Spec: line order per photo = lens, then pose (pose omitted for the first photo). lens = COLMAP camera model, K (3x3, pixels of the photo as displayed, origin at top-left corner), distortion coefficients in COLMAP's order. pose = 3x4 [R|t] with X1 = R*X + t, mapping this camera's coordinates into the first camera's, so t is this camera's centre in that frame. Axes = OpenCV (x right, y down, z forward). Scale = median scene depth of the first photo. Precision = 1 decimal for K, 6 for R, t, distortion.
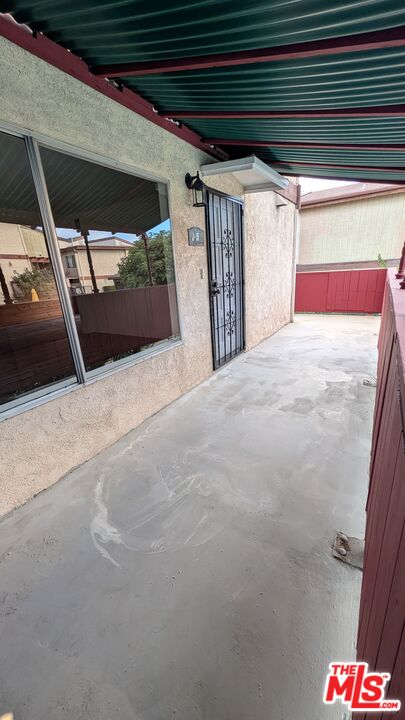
lens RADIAL K [[281.5, 0, 202.5], [0, 281.5, 360.0], [0, 0, 1]] dist [-0.001302, -0.000130]
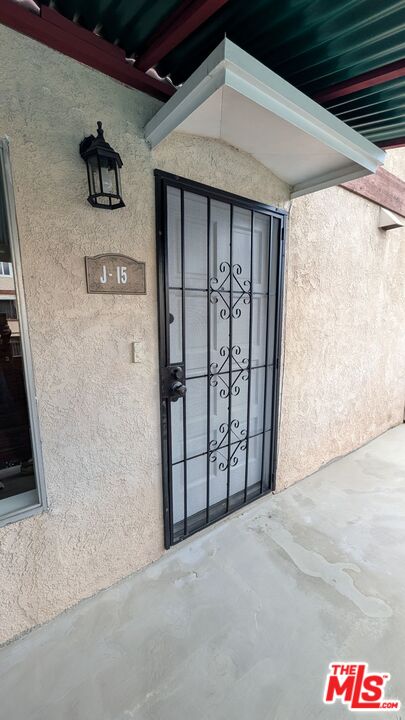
lens RADIAL K [[281.5, 0, 202.5], [0, 281.5, 360.0], [0, 0, 1]] dist [-0.001302, -0.000130]
pose [[0.921678, 0.119019, -0.369248, 0.228490], [-0.169258, 0.979782, -0.106672, -0.224029], [0.349086, 0.160815, 0.923189, 0.524051]]
